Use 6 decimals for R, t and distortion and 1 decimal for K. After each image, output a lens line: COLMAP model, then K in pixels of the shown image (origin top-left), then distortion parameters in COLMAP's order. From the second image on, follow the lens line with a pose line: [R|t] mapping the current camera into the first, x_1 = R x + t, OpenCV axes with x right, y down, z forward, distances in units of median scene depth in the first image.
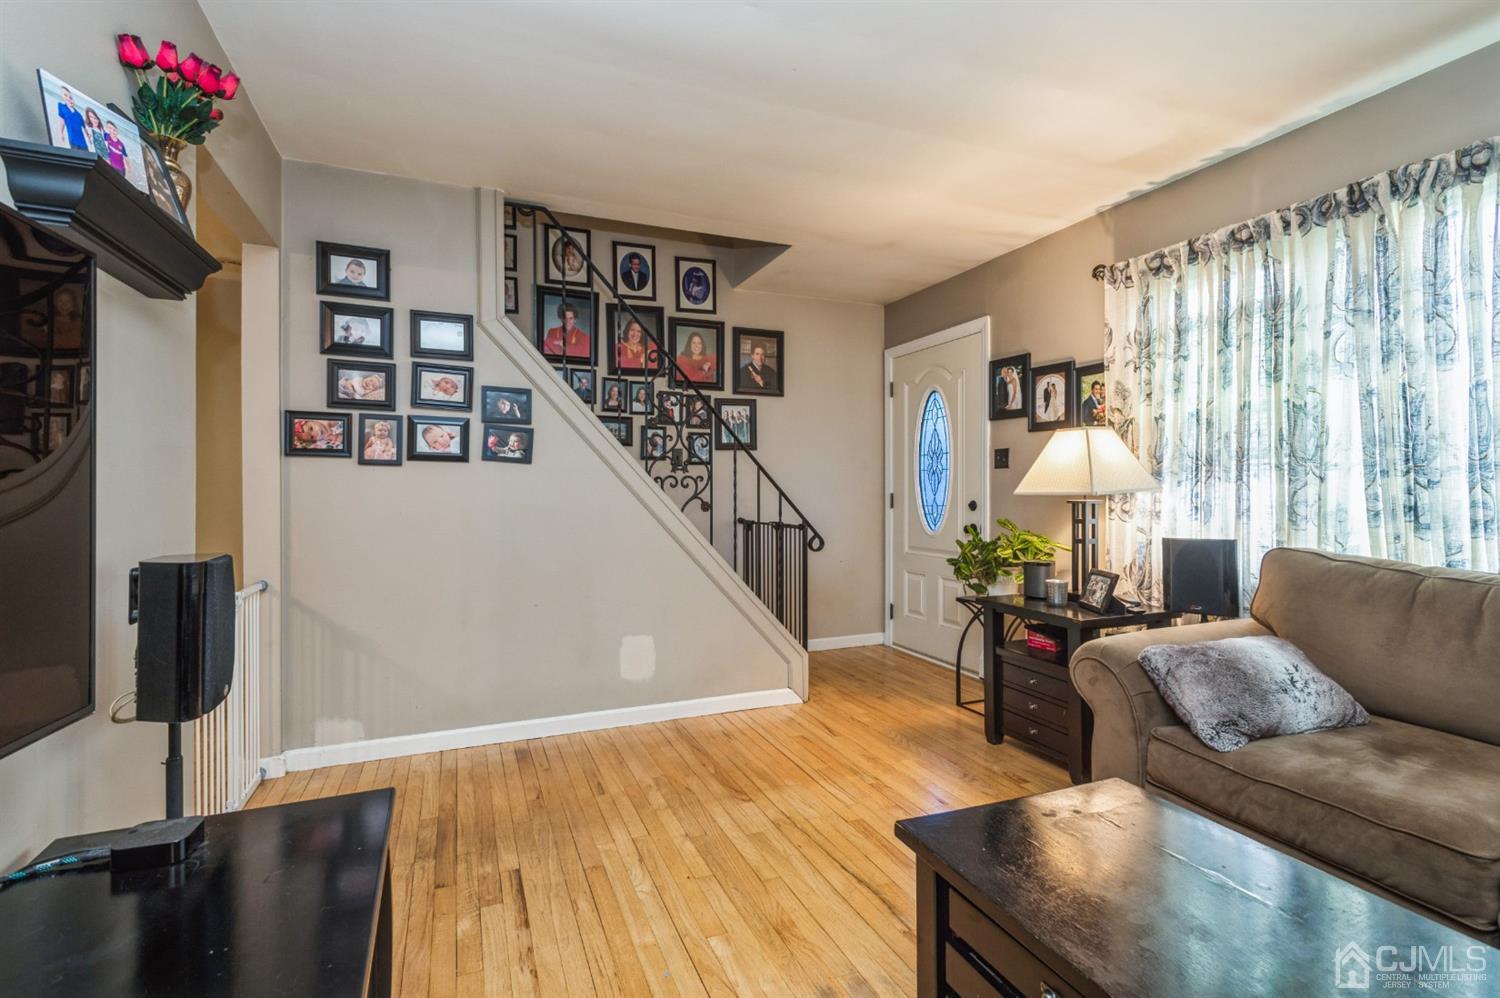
lens RADIAL K [[711.6, 0, 749.5], [0, 711.6, 495.4], [0, 0, 1]] dist [0.014032, -0.000280]
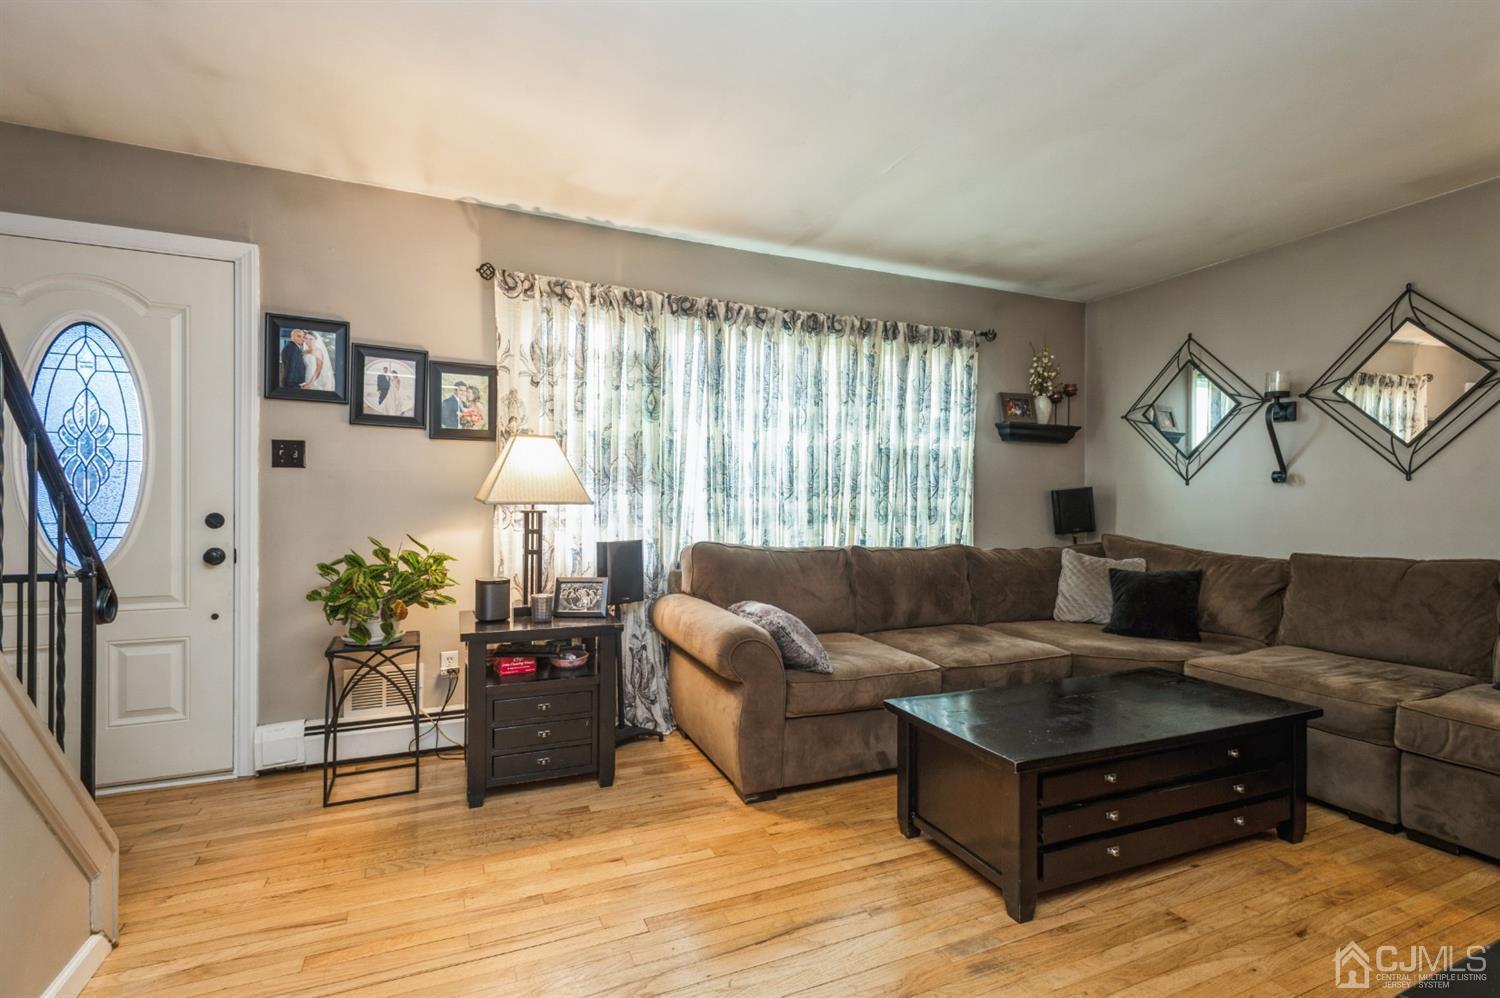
lens RADIAL K [[711.6, 0, 749.8], [0, 711.6, 502.5], [0, 0, 1]] dist [0.014032, -0.000280]
pose [[-0.031727, 0.001534, 0.999495, -0.495738], [0.000713, 0.999999, -0.001512, -0.001062], [-0.999496, 0.000665, -0.031728, 0.715609]]
